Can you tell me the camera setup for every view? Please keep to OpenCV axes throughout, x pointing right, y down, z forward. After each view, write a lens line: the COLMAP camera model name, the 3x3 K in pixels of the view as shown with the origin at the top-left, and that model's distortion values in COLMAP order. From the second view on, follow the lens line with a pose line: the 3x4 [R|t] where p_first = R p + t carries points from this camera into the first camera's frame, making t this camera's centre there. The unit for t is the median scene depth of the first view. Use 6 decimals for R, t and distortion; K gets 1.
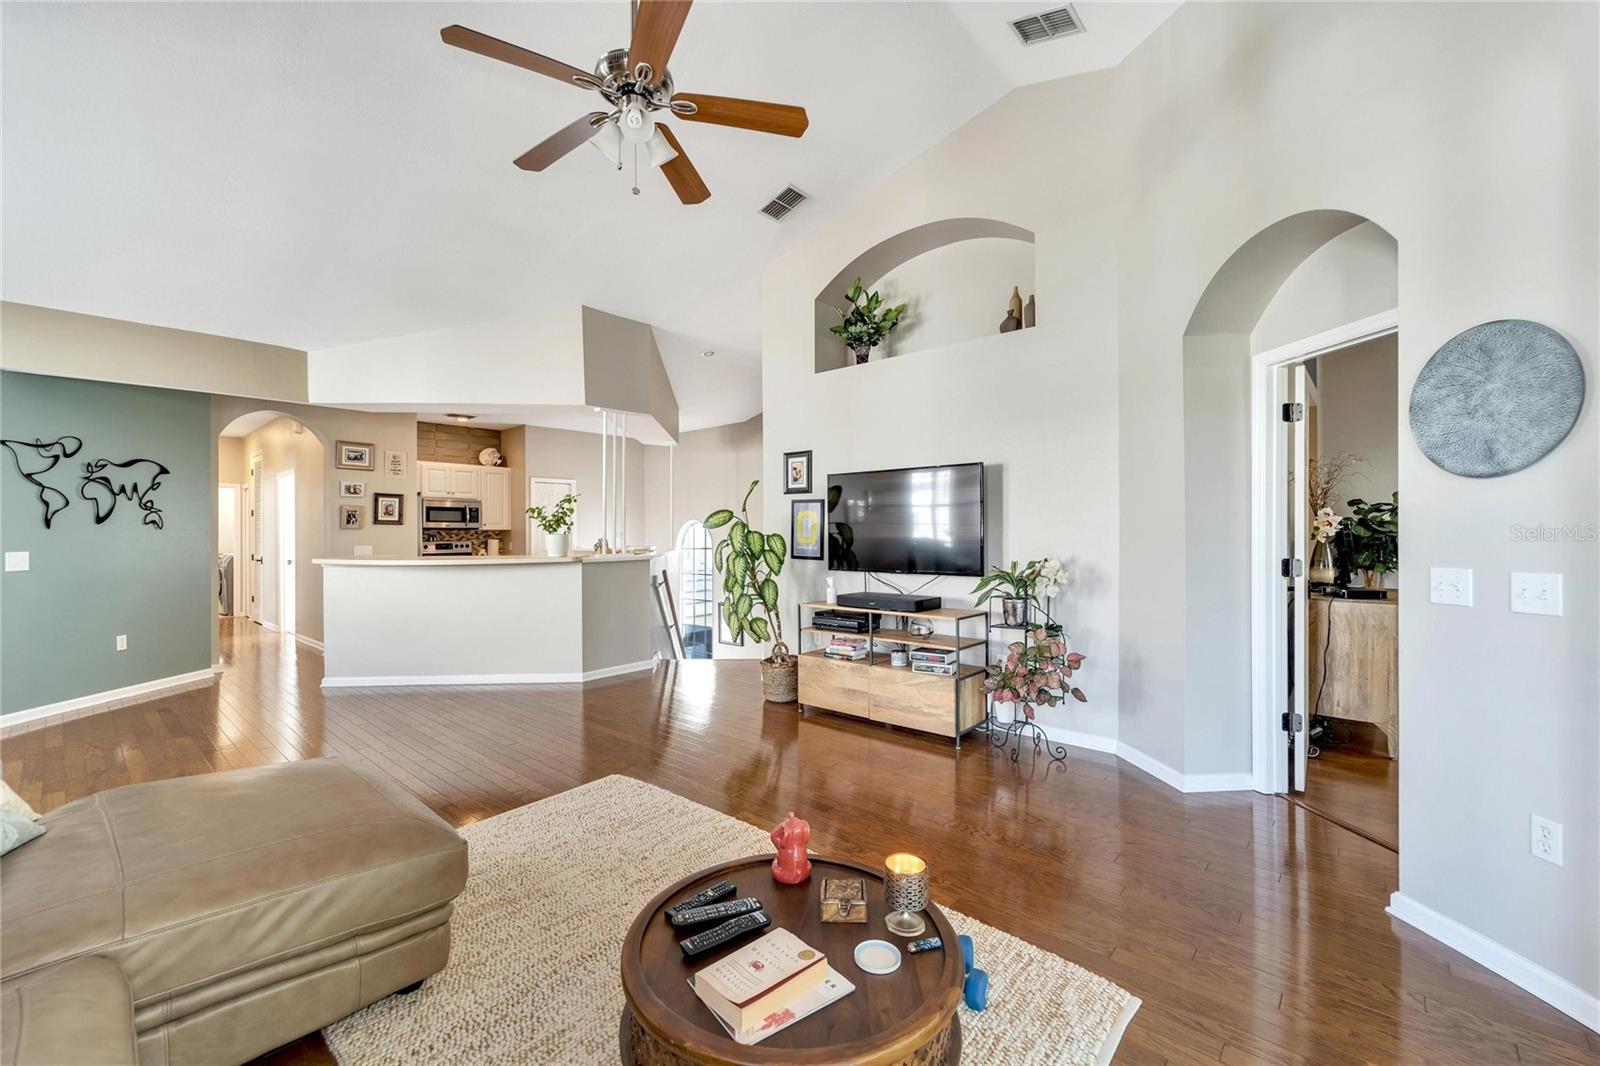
lens RADIAL K [[657.7, 0, 790.4], [0, 657.7, 531.3], [0, 0, 1]] dist [-0.002977, -0.000520]
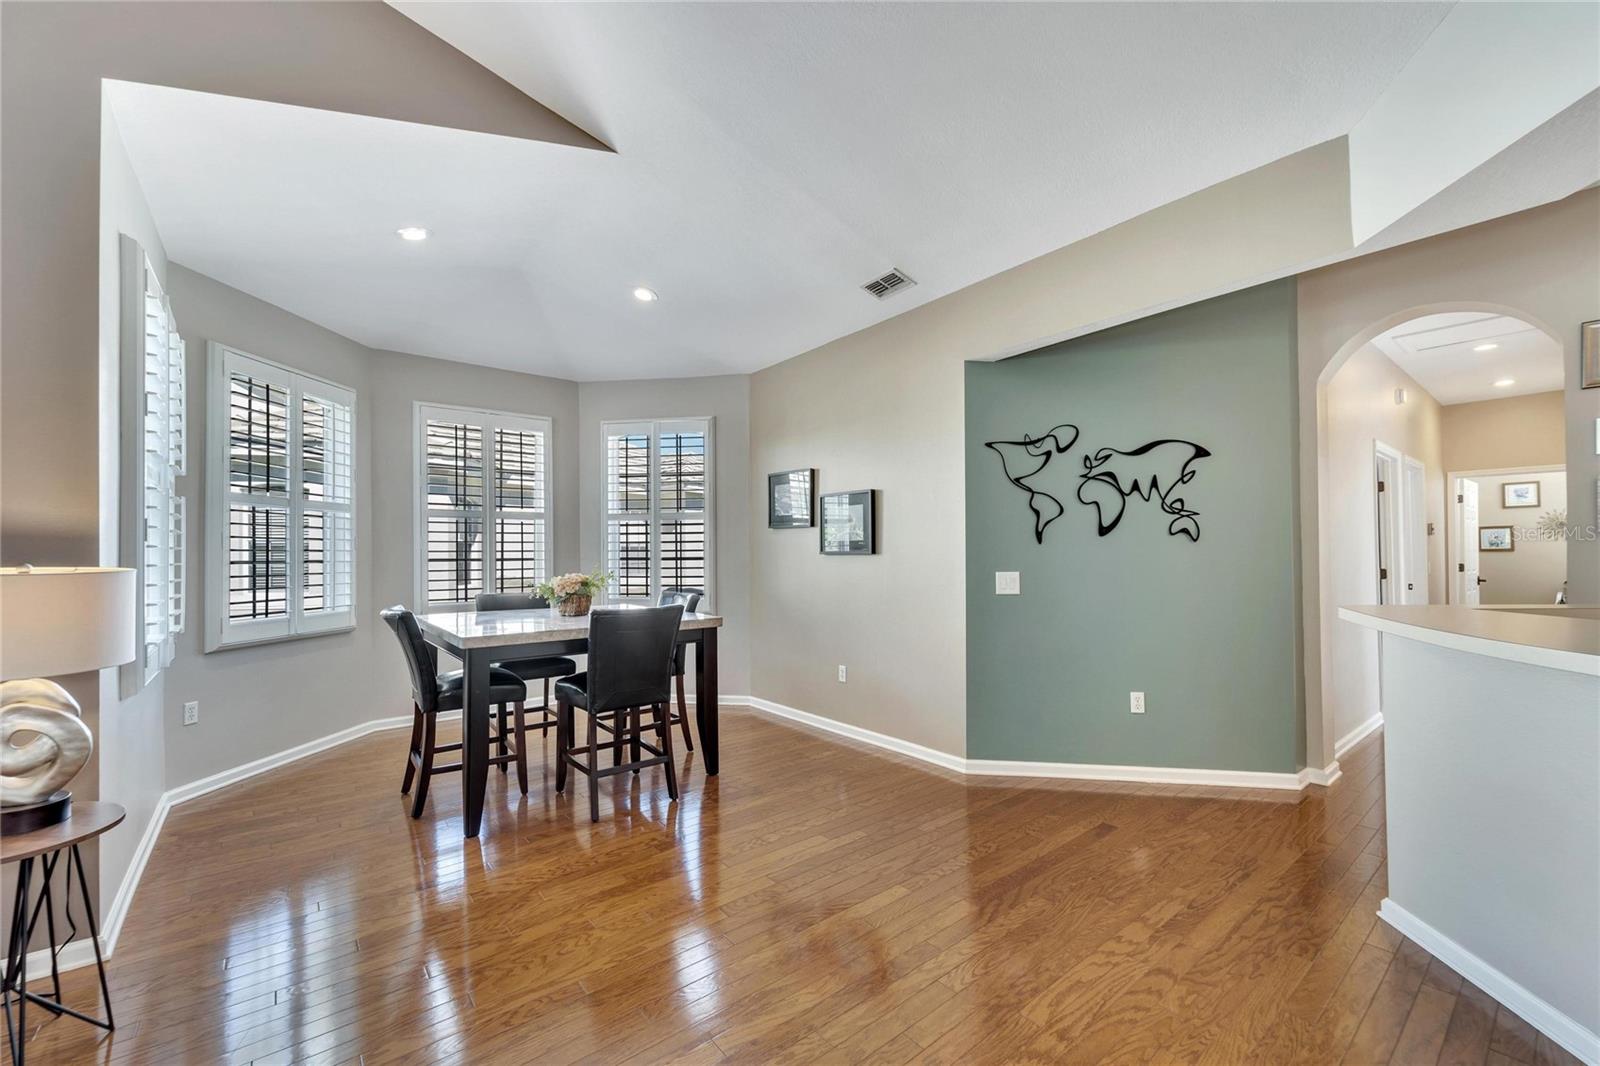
lens RADIAL K [[649.5, 0, 799.7], [0, 649.5, 547.4], [0, 0, 1]] dist [-0.000400, -0.000086]
pose [[-0.152047, -0.006125, -0.988354, -0.269754], [0.014301, 0.999862, -0.008396, 0.002567], [0.988270, -0.015411, -0.151938, 0.750184]]
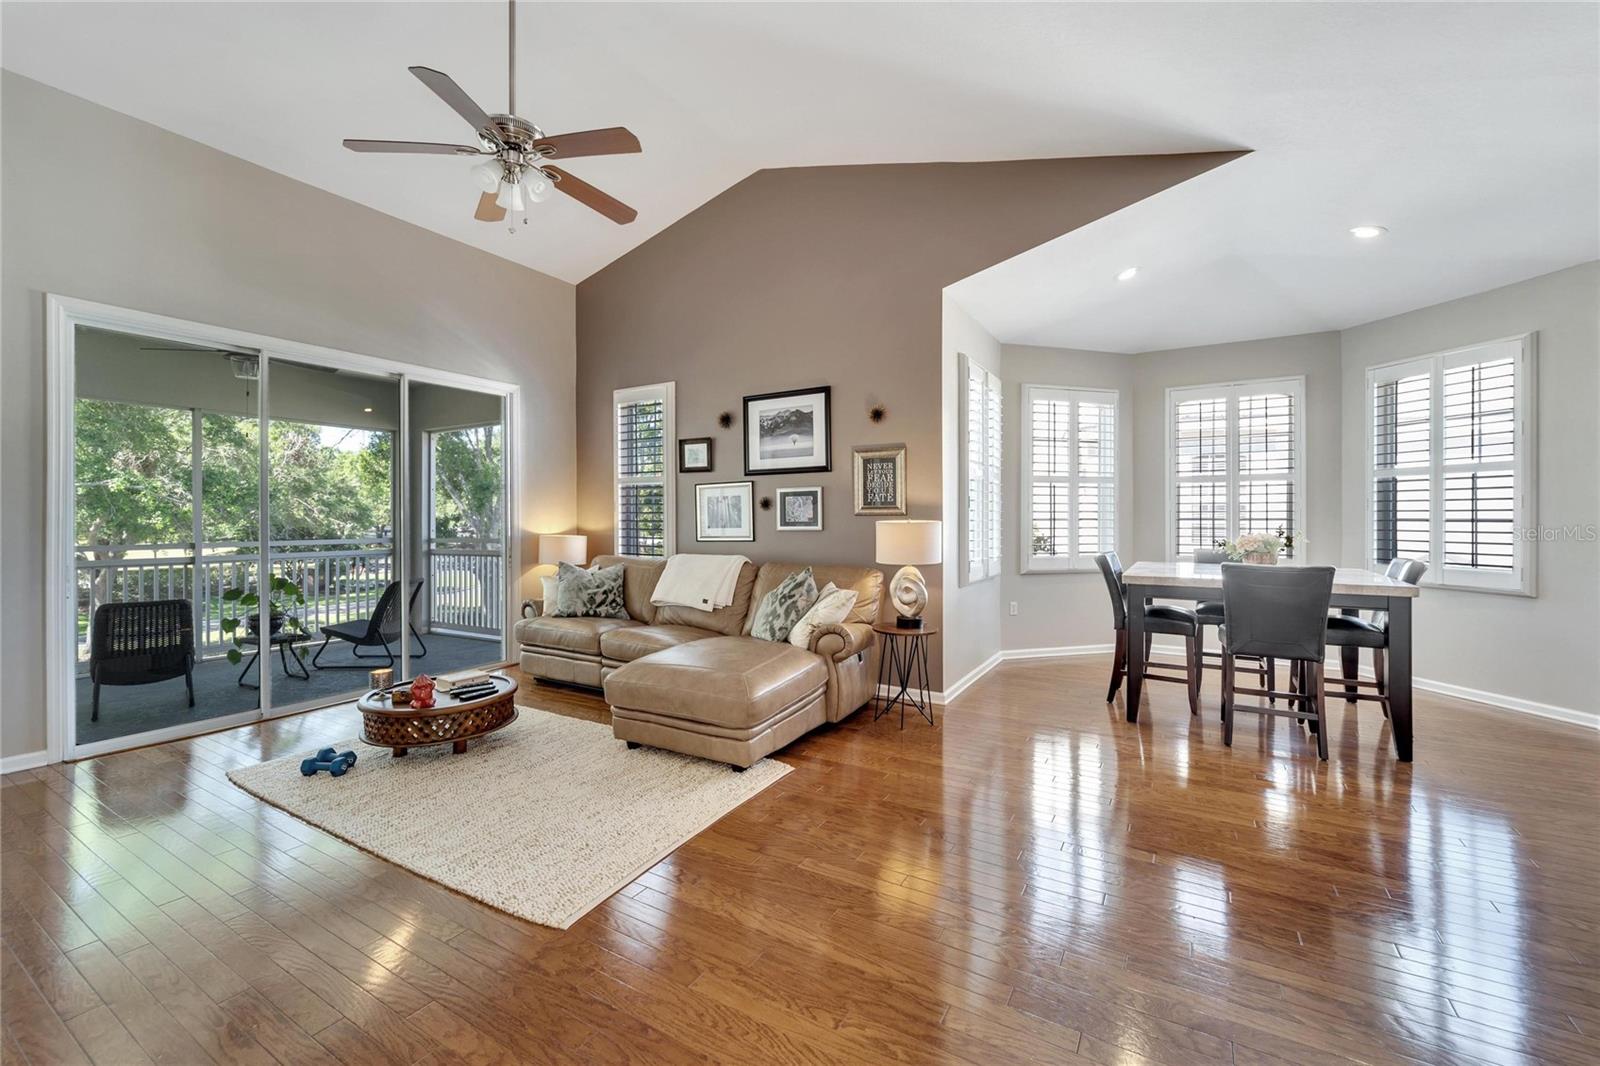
lens RADIAL K [[647.5, 0, 798.1], [0, 647.5, 522.3], [0, 0, 1]] dist [-0.001662, -0.000122]
pose [[-0.980228, 0.007640, -0.197723, -0.245495], [0.007077, 0.999969, 0.003556, 0.002637], [0.197744, 0.002086, -0.980252, 1.061066]]
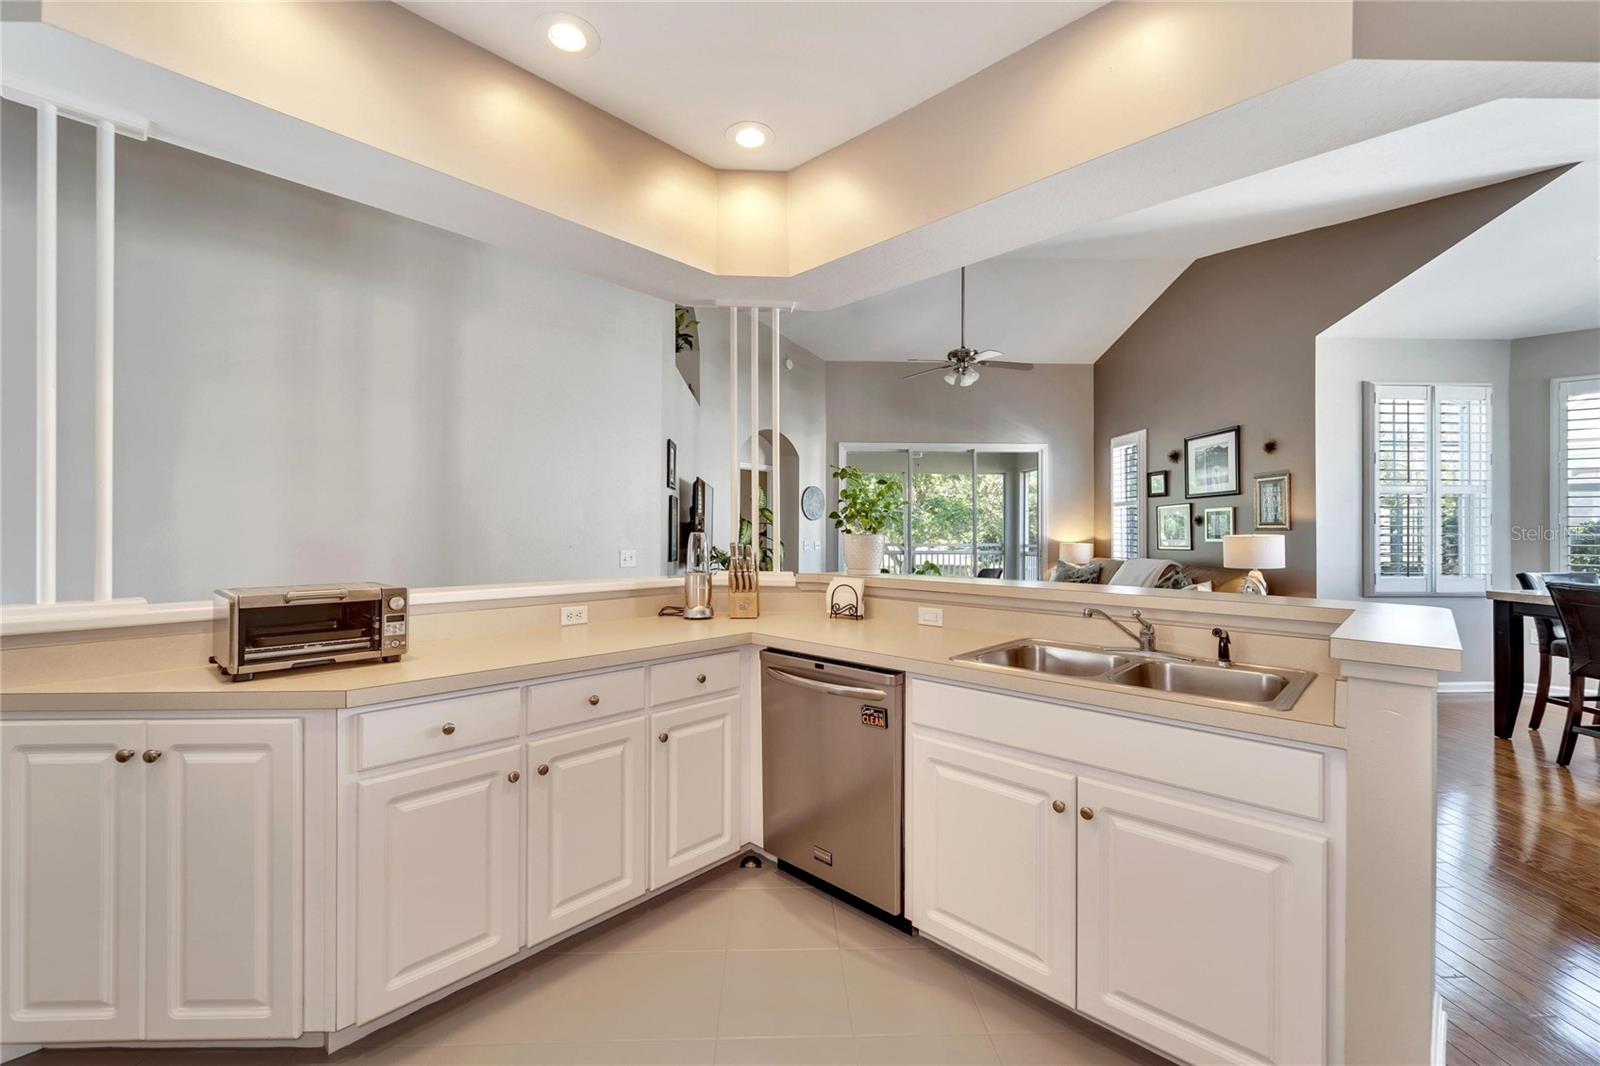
lens RADIAL K [[664.6, 0, 793.0], [0, 664.6, 527.9], [0, 0, 1]] dist [-0.001644, -0.000301]
pose [[-0.694082, 0.003926, 0.719885, -0.781703], [-0.002921, 0.999962, -0.008270, 0.004261], [-0.719890, -0.007842, -0.694044, 1.551057]]
